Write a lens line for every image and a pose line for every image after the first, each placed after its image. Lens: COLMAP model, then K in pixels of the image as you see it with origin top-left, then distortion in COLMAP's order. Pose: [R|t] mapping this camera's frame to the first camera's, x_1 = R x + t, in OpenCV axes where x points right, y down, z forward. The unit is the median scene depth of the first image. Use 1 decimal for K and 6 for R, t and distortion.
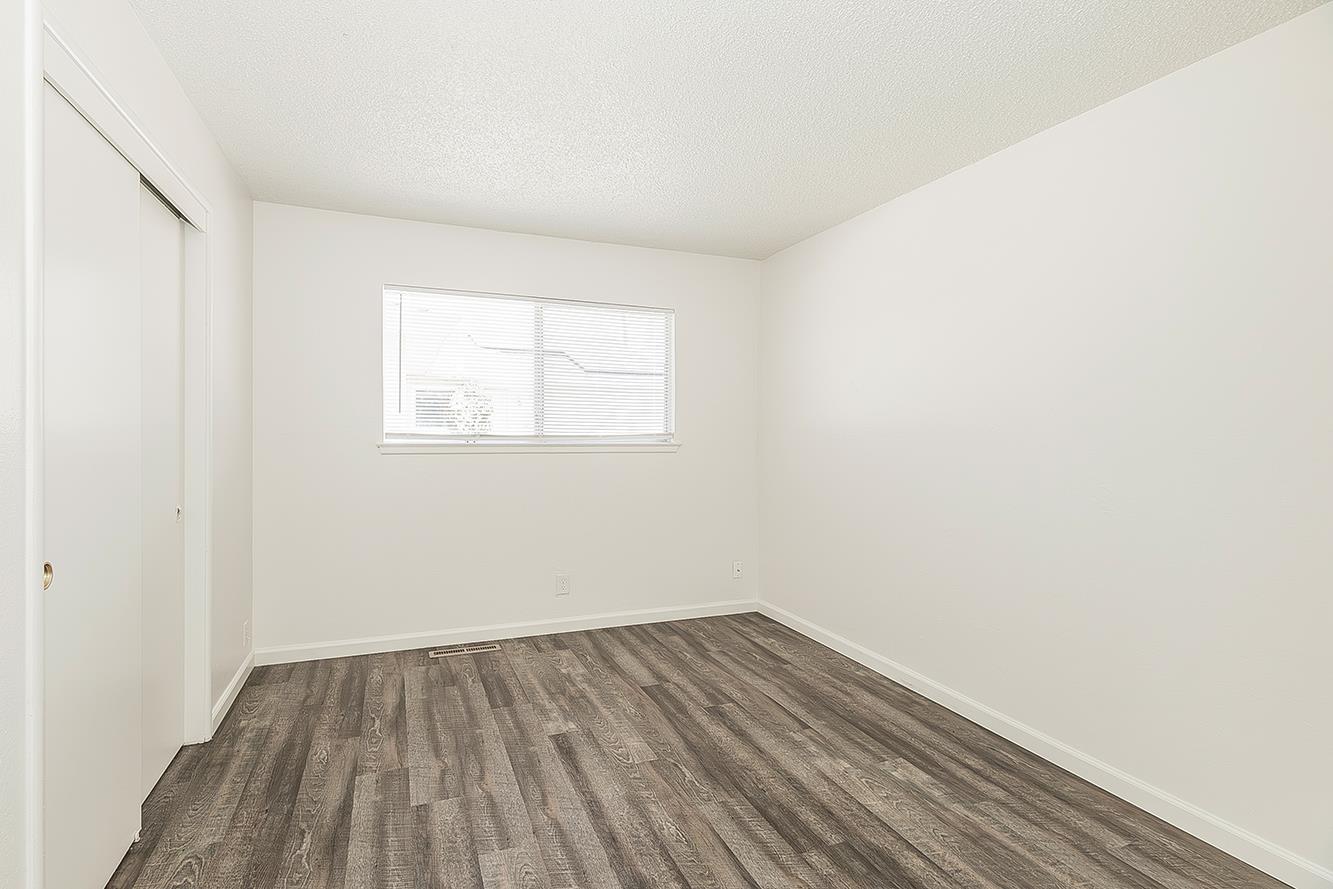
lens RADIAL K [[600.4, 0, 666.8], [0, 600.4, 436.7], [0, 0, 1]] dist [0.002606, -0.000729]
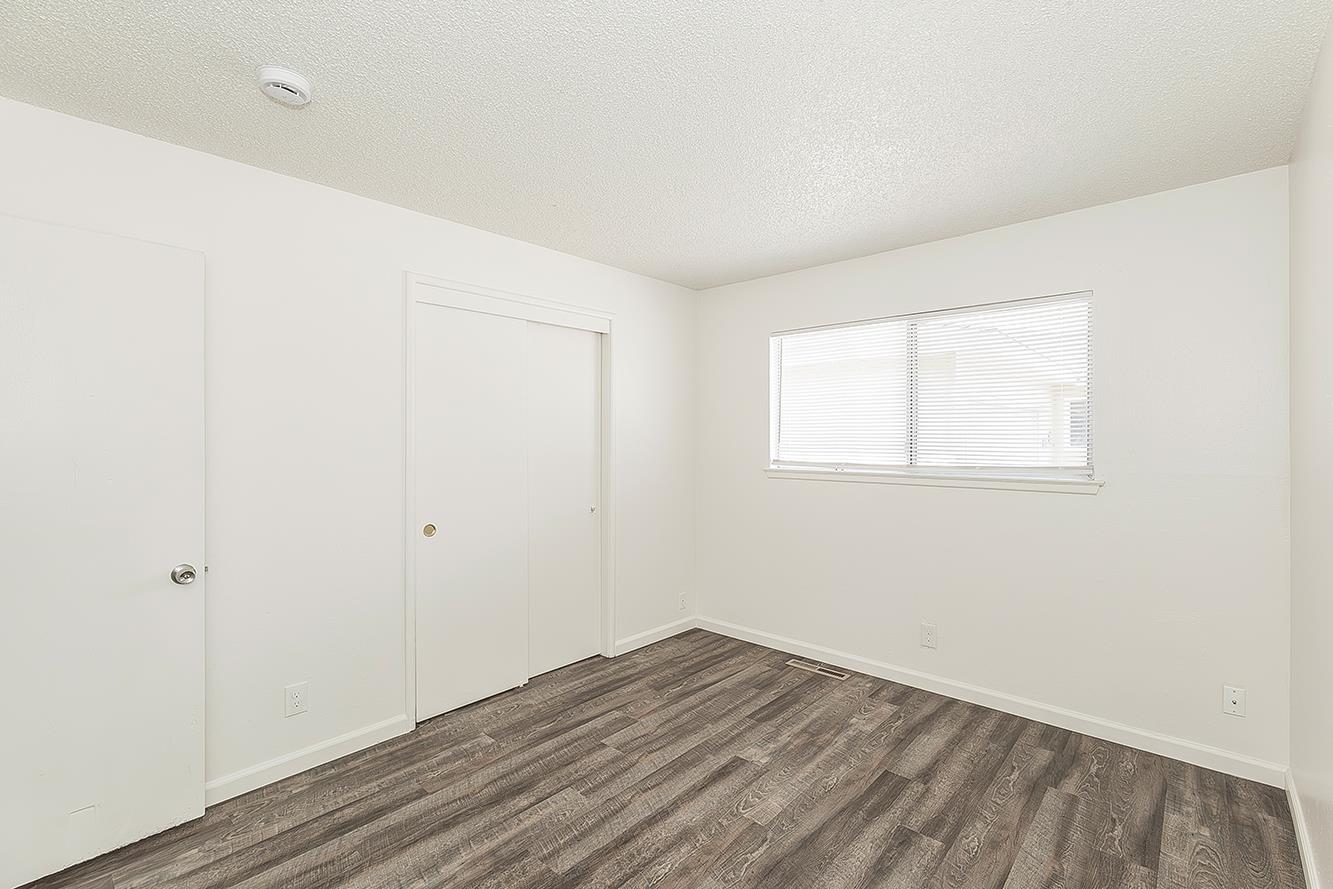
lens RADIAL K [[600.4, 0, 667.1], [0, 600.4, 445.3], [0, 0, 1]] dist [0.002606, -0.000729]
pose [[0.454490, -0.000356, -0.890752, 0.546986], [-0.007368, 0.999964, -0.004159, -0.032233], [0.890721, 0.008453, 0.454471, 0.327322]]
